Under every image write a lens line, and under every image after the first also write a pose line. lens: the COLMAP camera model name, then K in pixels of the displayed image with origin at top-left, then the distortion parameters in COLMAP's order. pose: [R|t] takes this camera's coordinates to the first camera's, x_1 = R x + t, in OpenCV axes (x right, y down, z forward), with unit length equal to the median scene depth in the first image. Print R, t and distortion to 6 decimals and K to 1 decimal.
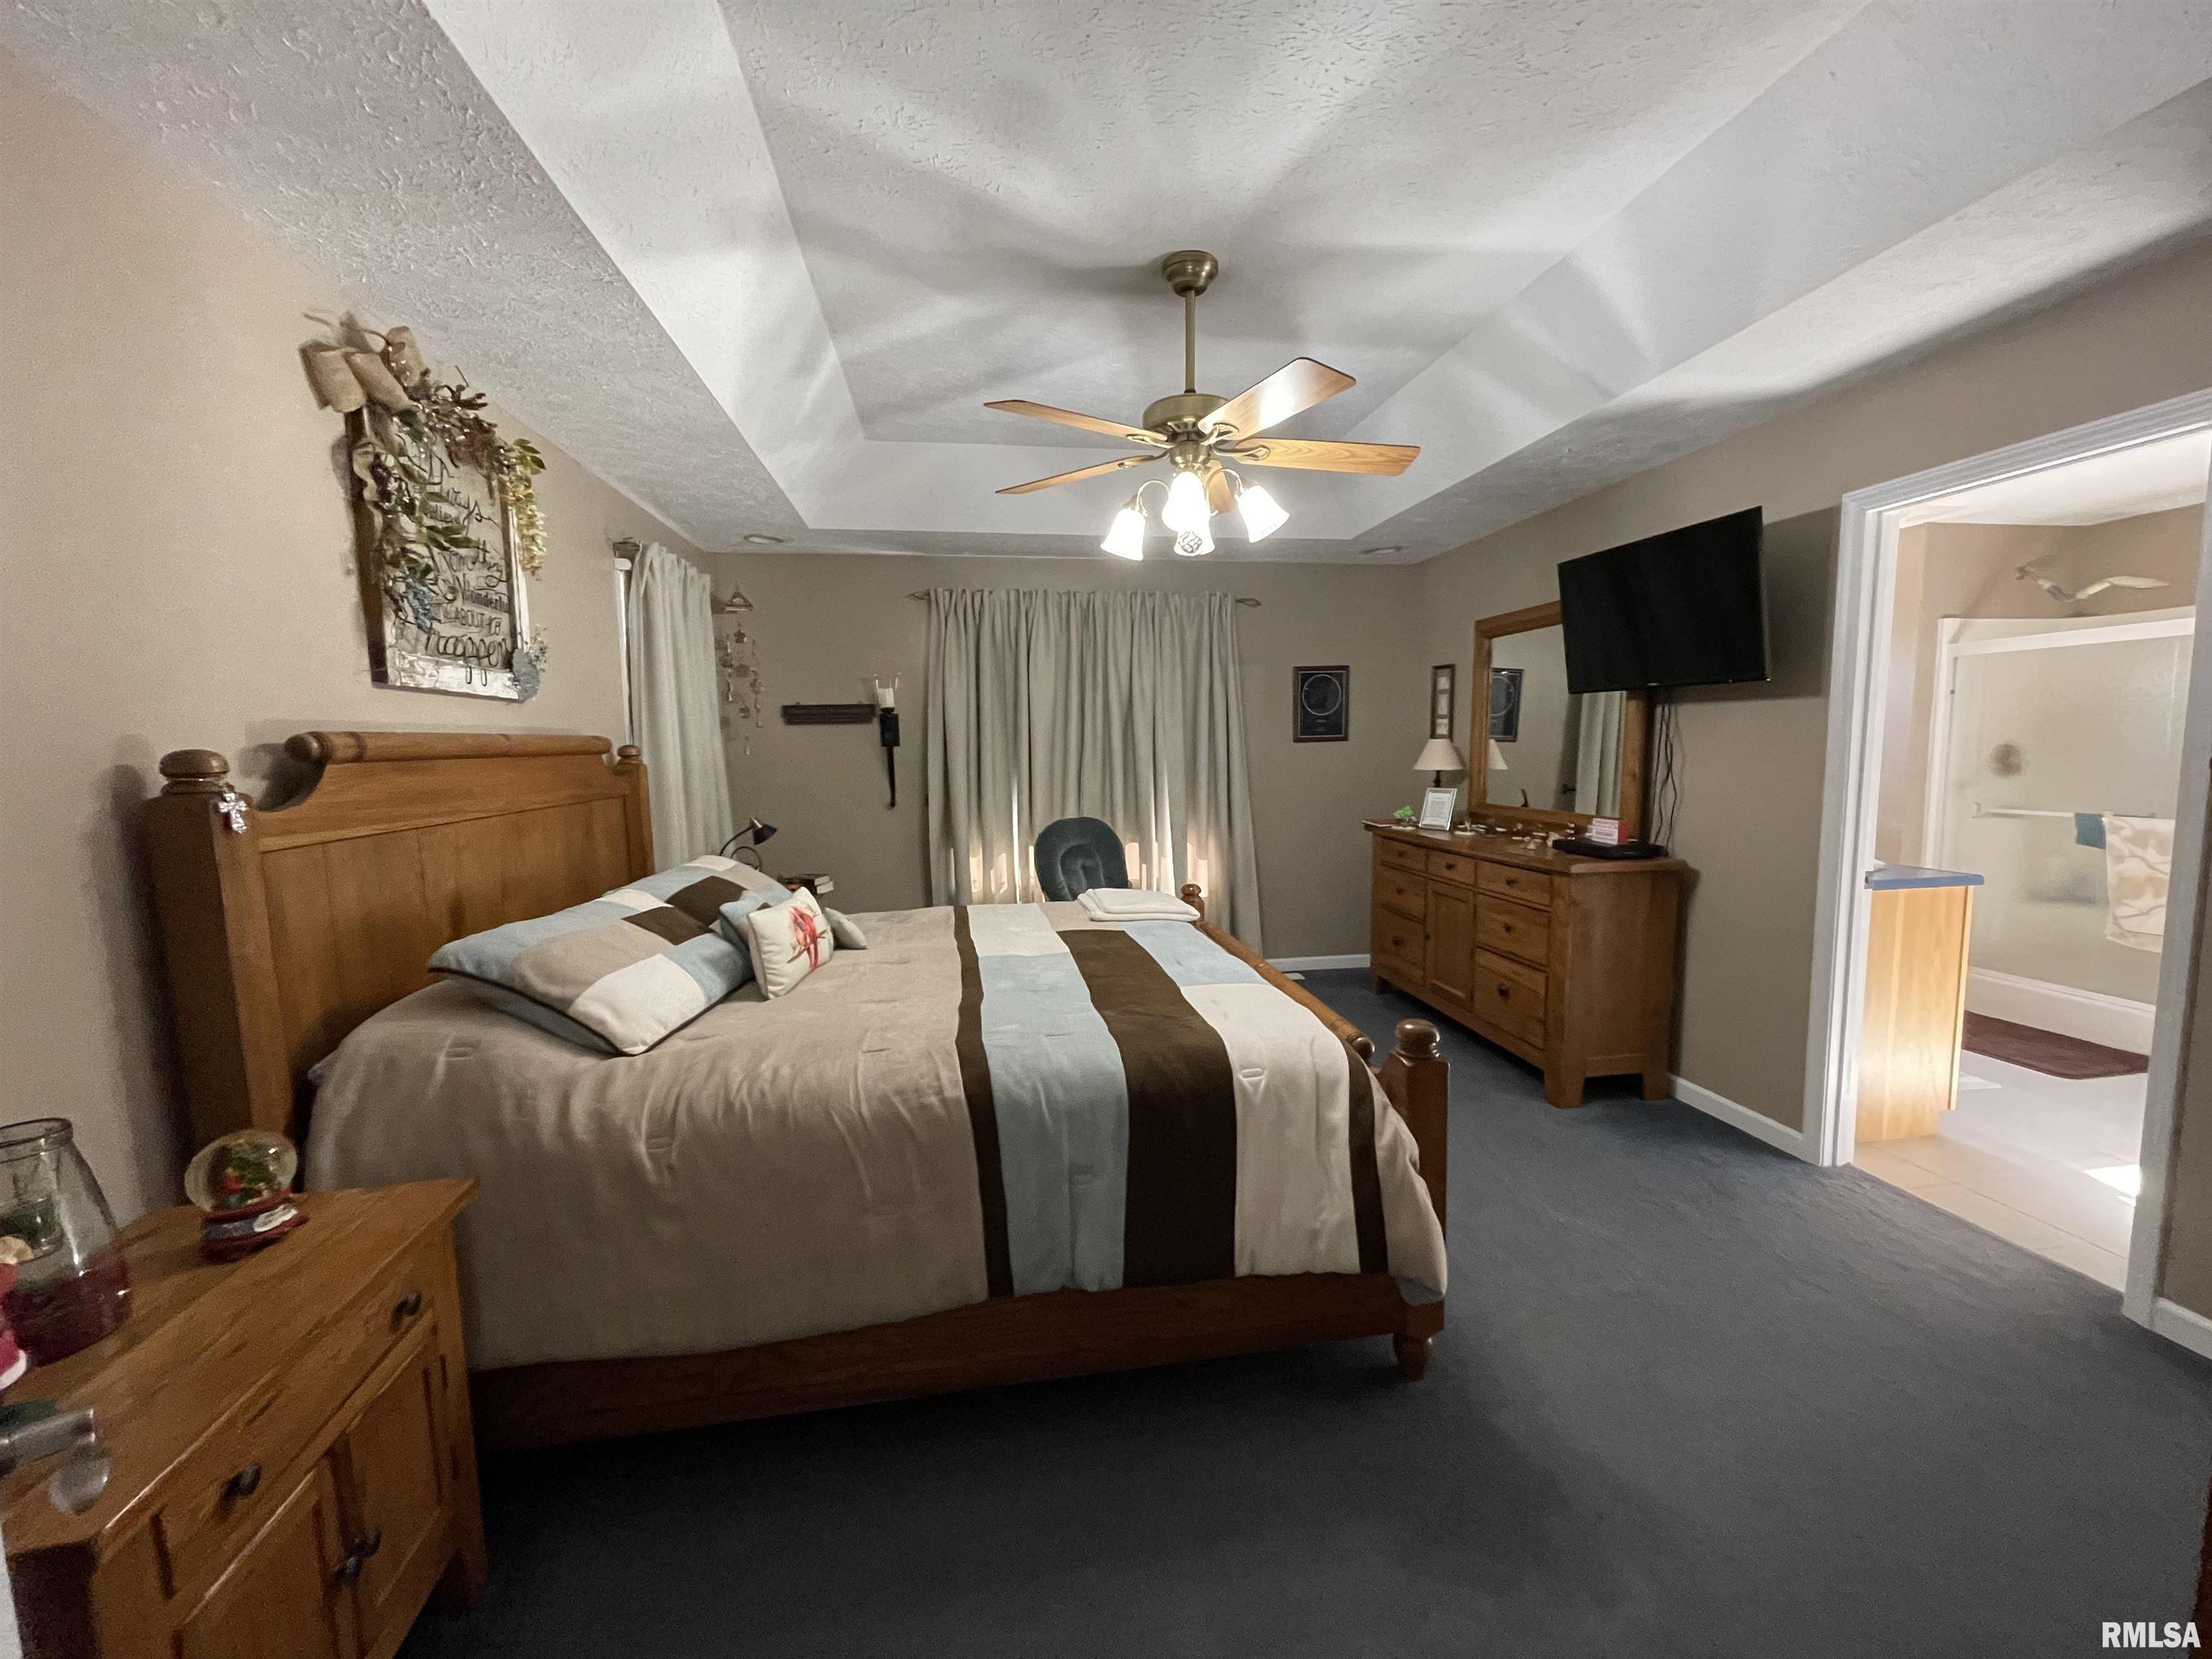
lens RADIAL K [[892.2, 0, 1103.9], [0, 892.2, 835.8], [0, 0, 1]] dist [-0.002586, -0.001251]
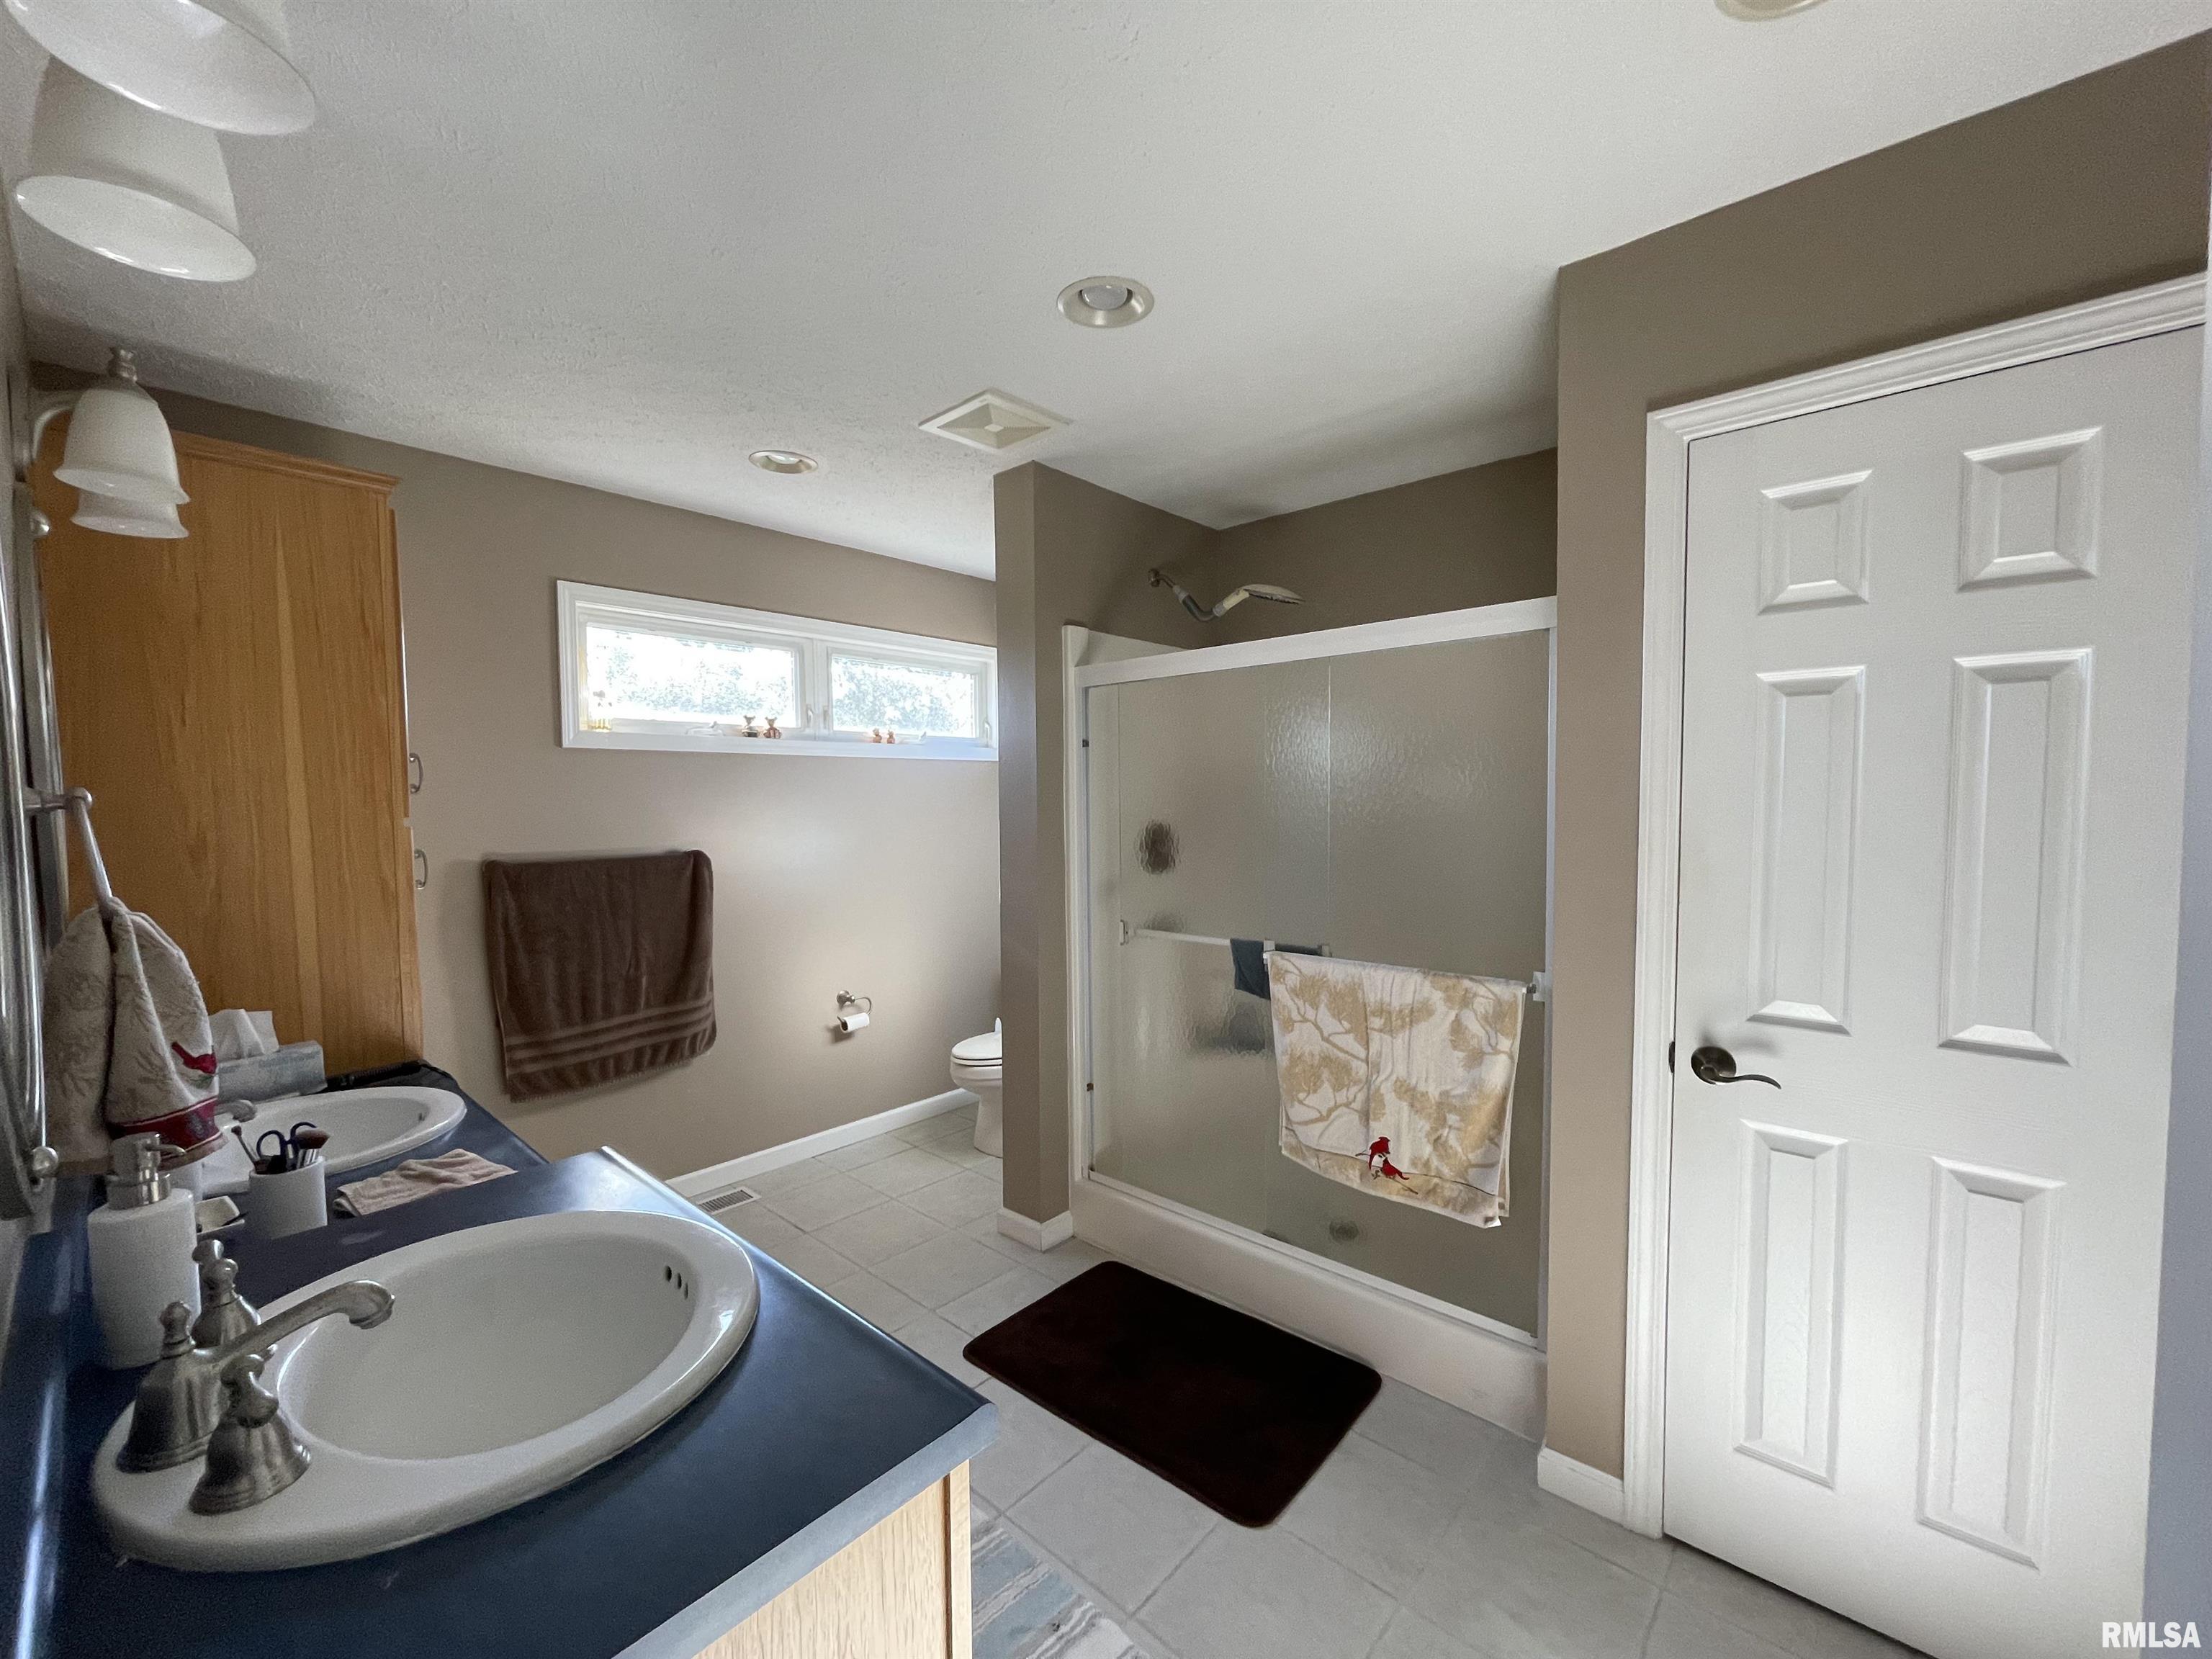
lens RADIAL K [[892.2, 0, 1111.9], [0, 892.2, 837.6], [0, 0, 1]] dist [-0.002586, -0.001251]
pose [[0.773195, -0.019966, 0.633854, 0.645790], [0.063126, 0.996963, -0.045600, -0.073769], [-0.631019, 0.075270, 0.772107, 0.575571]]
